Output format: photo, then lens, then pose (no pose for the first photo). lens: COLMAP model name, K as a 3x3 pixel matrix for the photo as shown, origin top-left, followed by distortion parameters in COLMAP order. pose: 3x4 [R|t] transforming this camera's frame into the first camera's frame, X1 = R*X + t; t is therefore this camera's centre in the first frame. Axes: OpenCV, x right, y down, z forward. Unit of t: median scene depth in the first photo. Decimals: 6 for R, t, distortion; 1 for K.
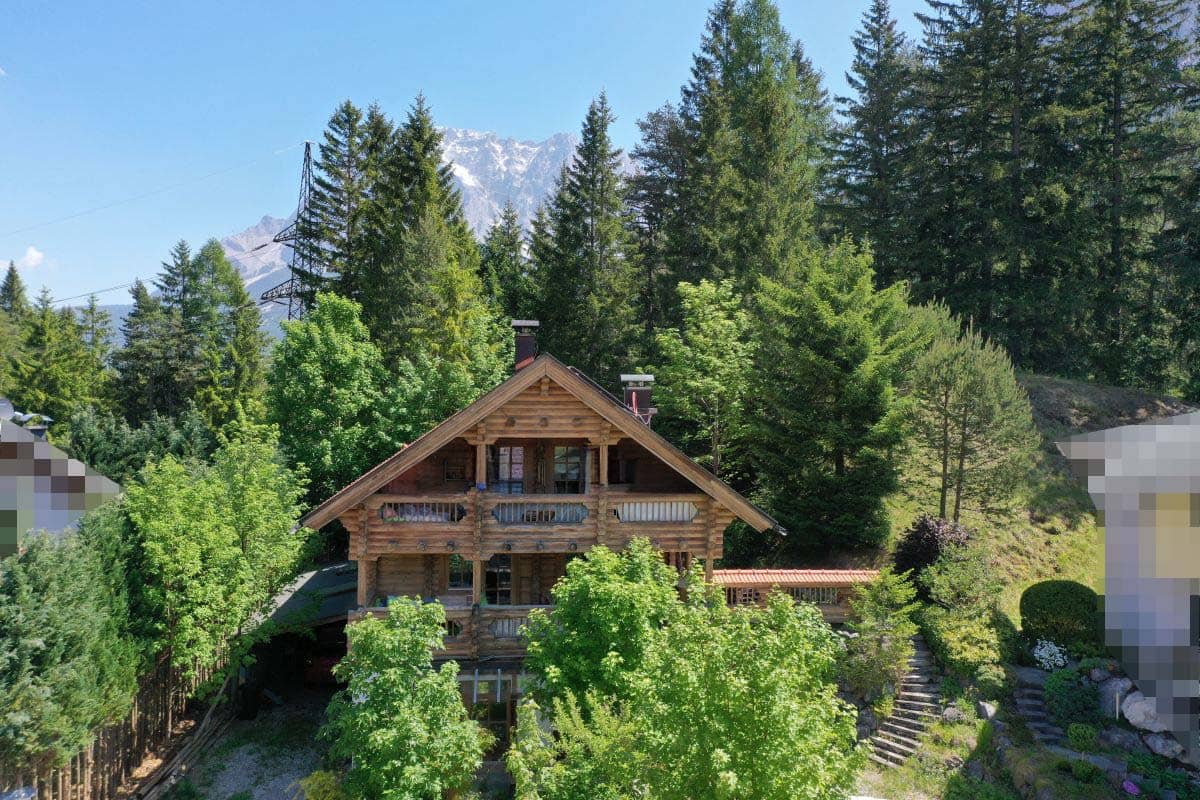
lens RADIAL K [[970.9, 0, 600.0], [0, 970.9, 400.0], [0, 0, 1]] dist [0.005347, -0.003979]
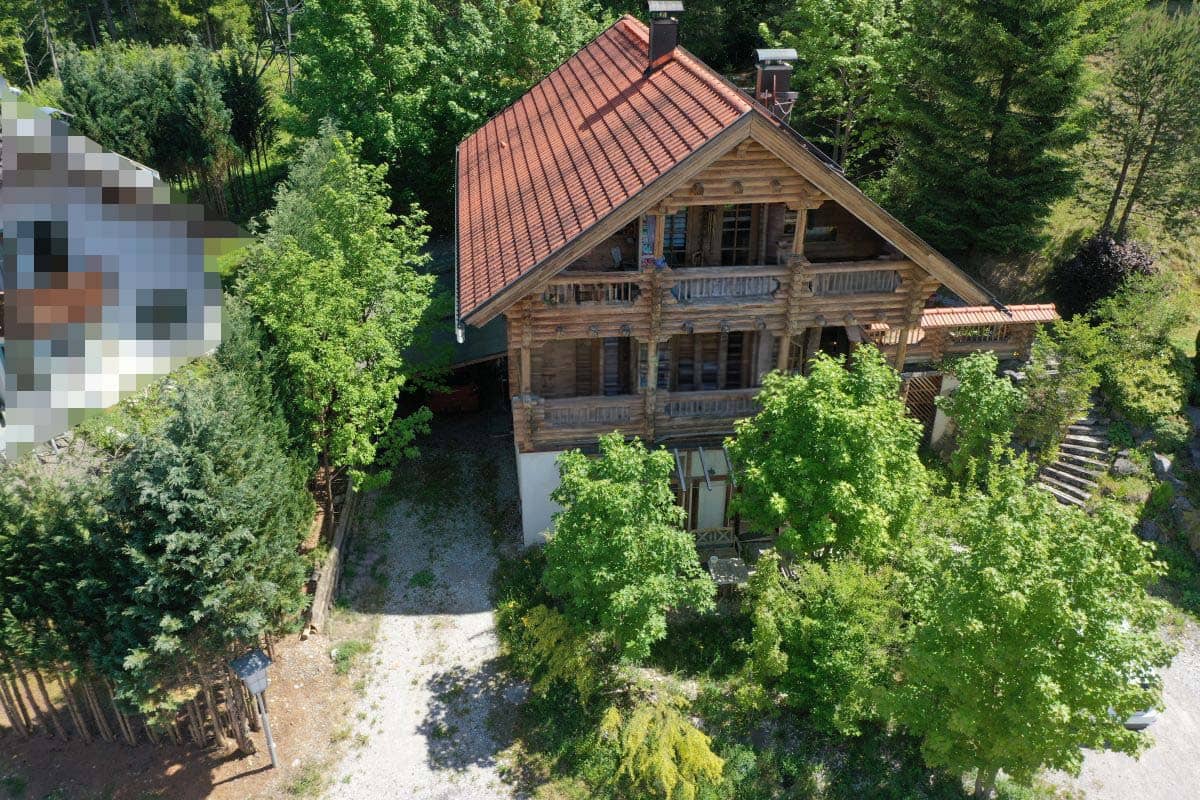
lens RADIAL K [[970.9, 0, 600.0], [0, 970.9, 400.0], [0, 0, 1]] dist [0.005347, -0.003979]
pose [[0.999126, -0.023575, 0.034518, -0.193502], [0.005303, 0.890603, 0.454751, -0.180257], [-0.041463, -0.454170, 0.889950, 0.173273]]
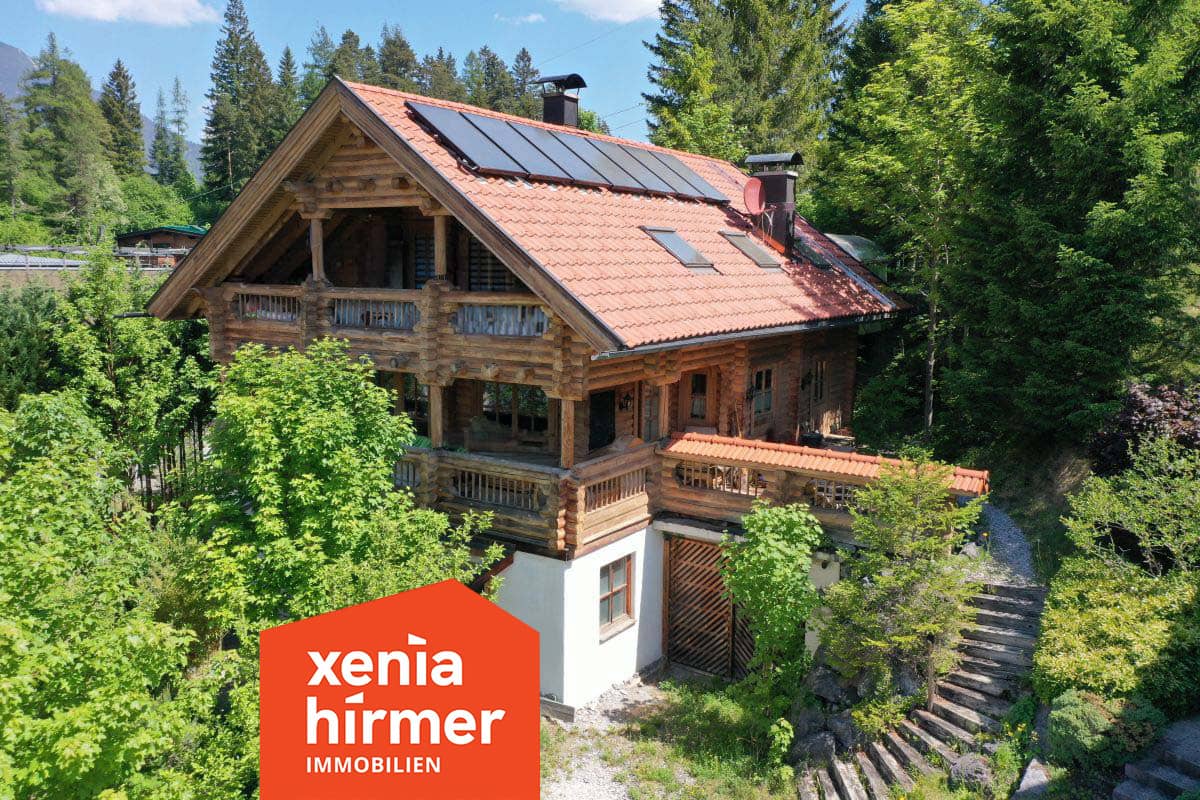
lens RADIAL K [[970.9, 0, 600.0], [0, 970.9, 400.0], [0, 0, 1]] dist [0.005347, -0.003979]
pose [[0.772573, 0.087856, -0.628818, 0.493966], [-0.010112, 0.991957, 0.126170, 0.081804], [0.634846, -0.091117, 0.767248, 0.516668]]
